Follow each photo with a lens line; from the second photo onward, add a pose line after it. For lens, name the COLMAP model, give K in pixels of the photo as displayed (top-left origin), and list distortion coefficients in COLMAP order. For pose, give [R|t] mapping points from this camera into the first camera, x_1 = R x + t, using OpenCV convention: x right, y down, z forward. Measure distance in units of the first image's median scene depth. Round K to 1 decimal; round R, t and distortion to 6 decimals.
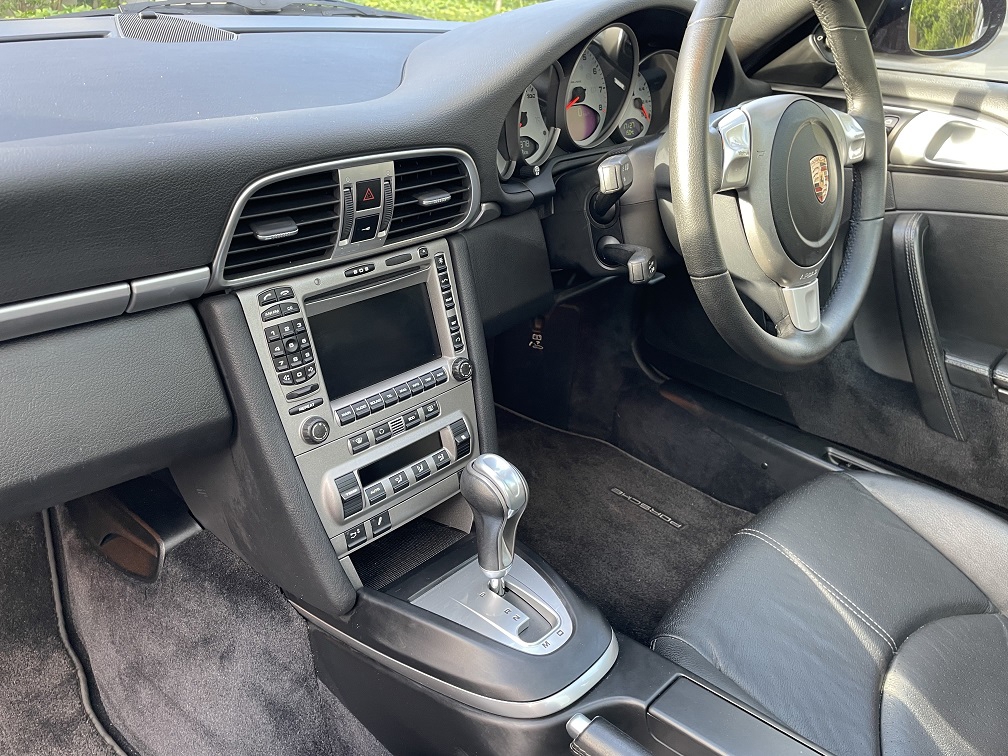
lens RADIAL K [[764.8, 0, 499.4], [0, 764.8, 382.5], [0, 0, 1]] dist [0.115837, -0.161344]
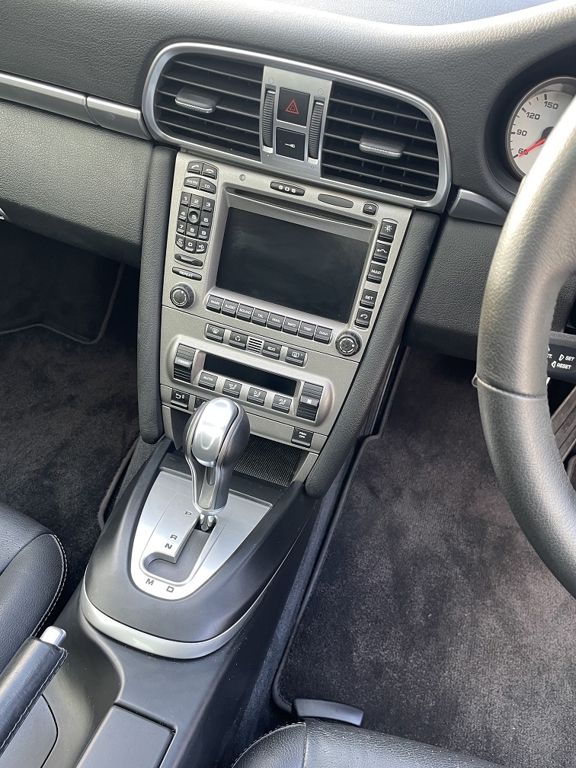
lens RADIAL K [[582.7, 0, 288.0], [0, 582.7, 384.0], [0, 0, 1]] dist [0.115837, -0.161344]
pose [[0.455306, 0.577606, -0.677545, 0.481867], [-0.525131, 0.788757, 0.319530, -0.188896], [0.718981, 0.210316, 0.662445, 0.537989]]
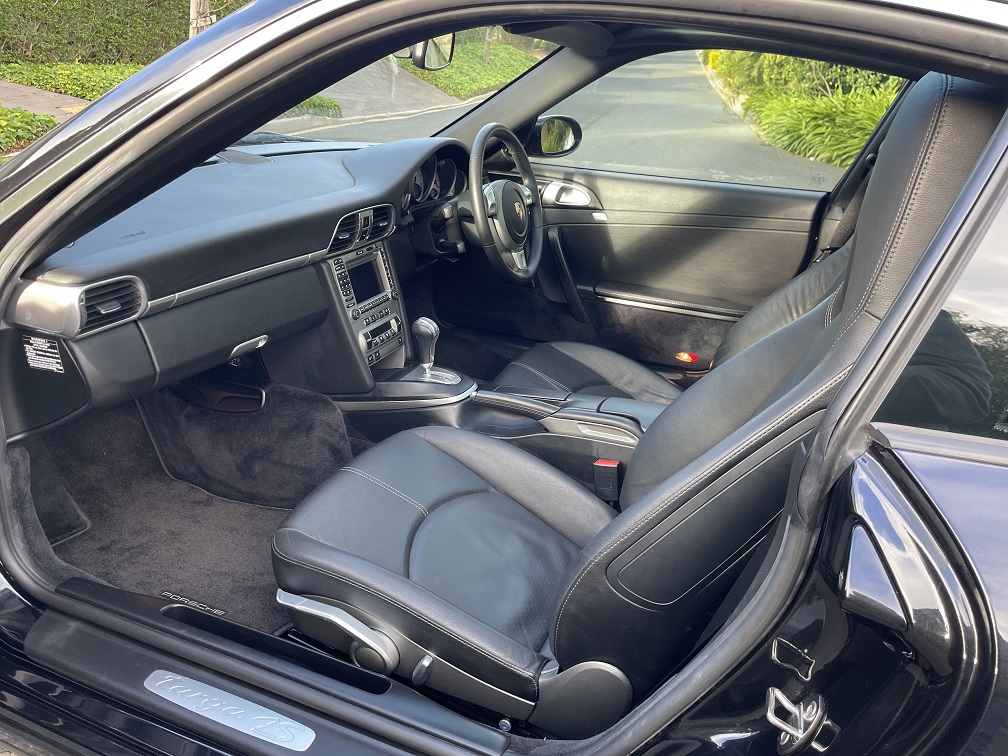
lens RADIAL K [[764.8, 0, 499.4], [0, 764.8, 382.5], [0, 0, 1]] dist [0.115837, -0.161344]
pose [[0.925080, -0.124903, 0.358646, -0.706364], [0.147591, 0.988376, -0.036477, 0.429487], [-0.349921, 0.086677, 0.932761, -1.460202]]
